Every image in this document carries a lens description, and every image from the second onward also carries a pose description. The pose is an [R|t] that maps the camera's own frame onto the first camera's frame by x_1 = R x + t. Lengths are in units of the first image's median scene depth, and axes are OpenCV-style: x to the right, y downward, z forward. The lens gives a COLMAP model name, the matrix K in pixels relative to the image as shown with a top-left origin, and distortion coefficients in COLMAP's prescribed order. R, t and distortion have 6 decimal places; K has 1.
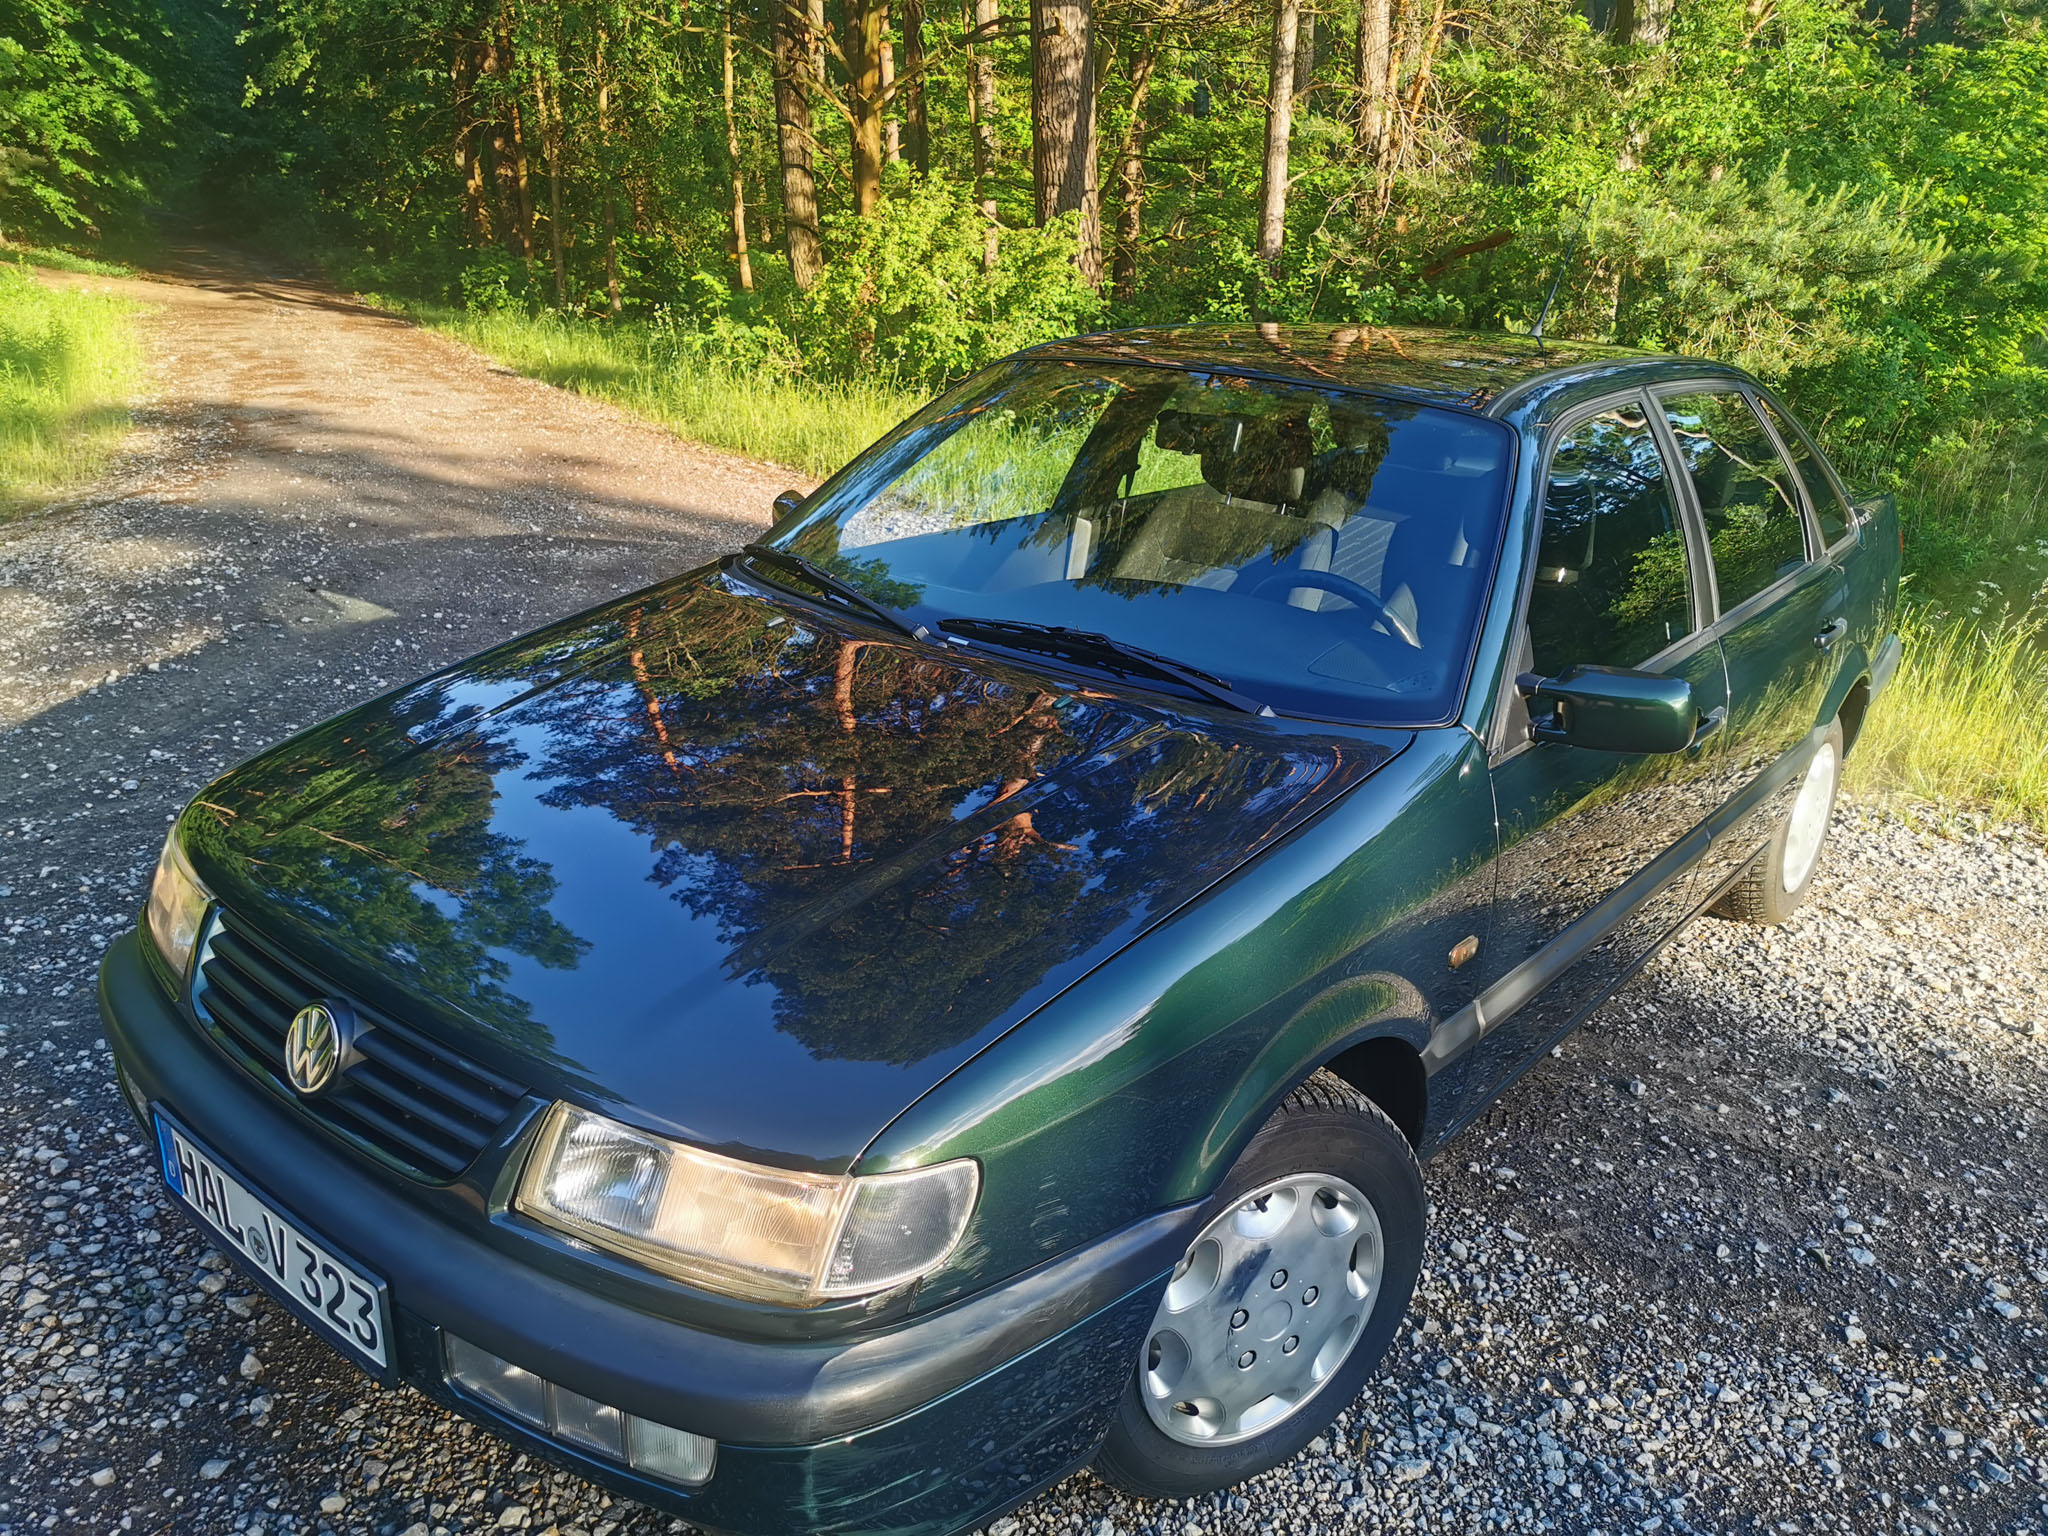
lens RADIAL K [[1595.9, 0, 1024.0], [0, 1595.9, 768.0], [0, 0, 1]] dist [0.033473, -0.048798]
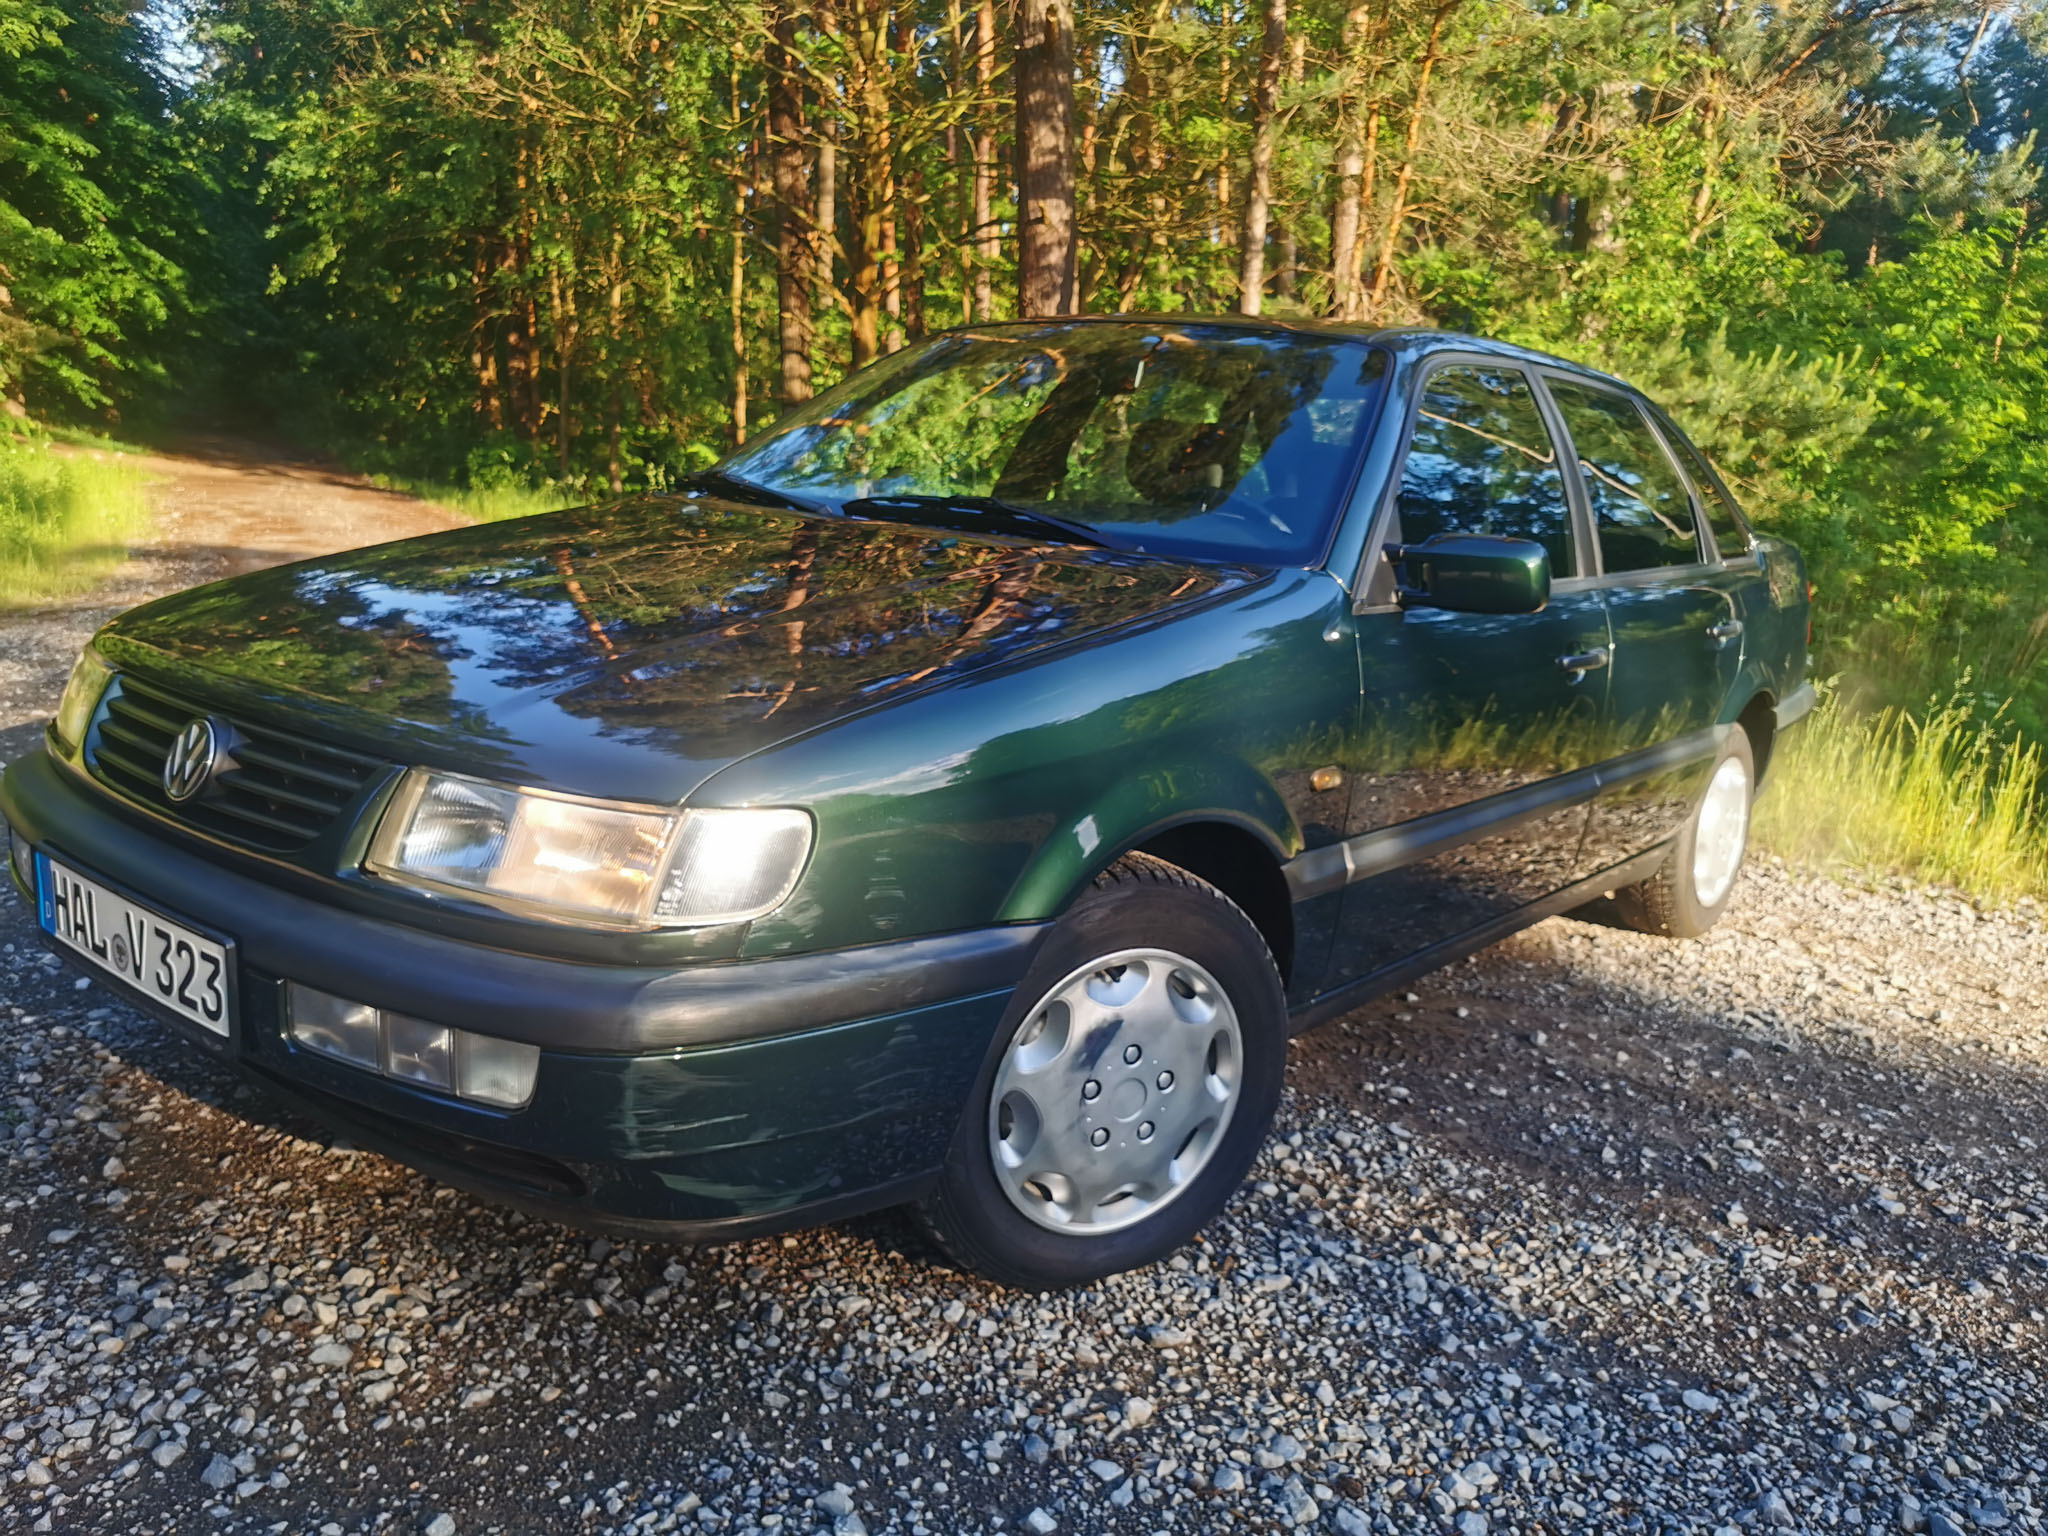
lens RADIAL K [[1595.3, 0, 1024.0], [0, 1595.3, 768.0], [0, 0, 1]] dist [0.074437, -0.119294]
pose [[0.999719, 0.023166, 0.004994, 0.067877], [-0.022303, 0.990974, -0.132183, 0.229970], [-0.008012, 0.132035, 0.991213, -0.027874]]
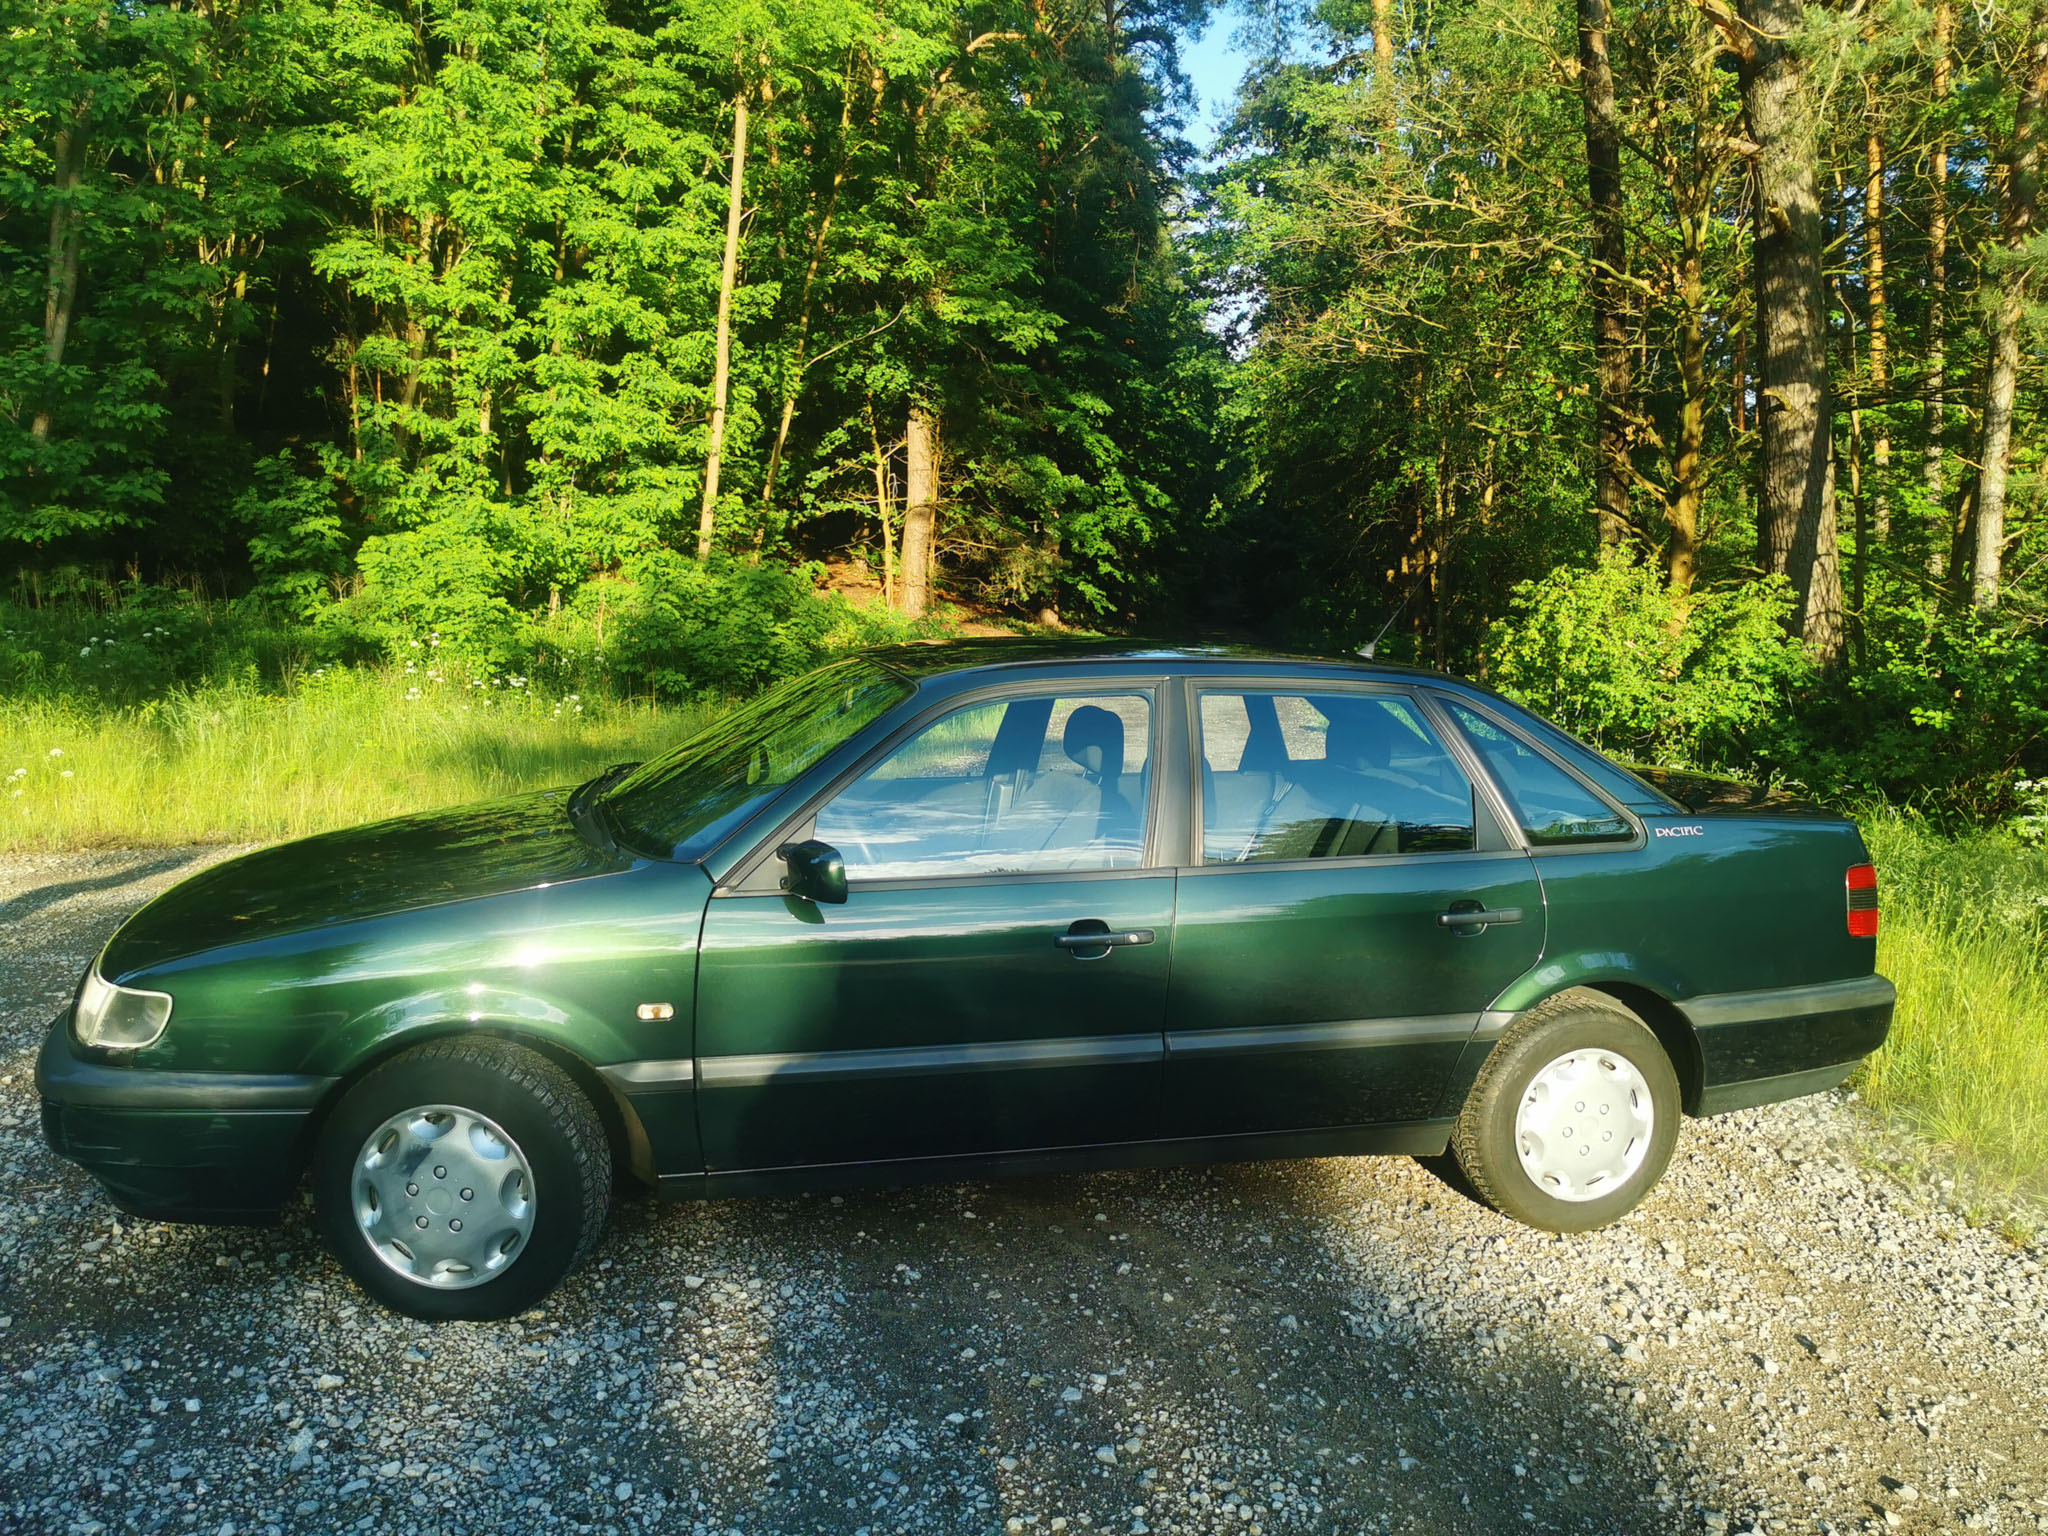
lens RADIAL K [[1595.9, 0, 1024.0], [0, 1595.9, 768.0], [0, 0, 1]] dist [0.033473, -0.048798]
pose [[0.810737, 0.044262, -0.583735, 1.330177], [-0.175861, 0.969495, -0.170738, 0.083088], [0.558371, 0.241080, 0.793790, -0.041685]]
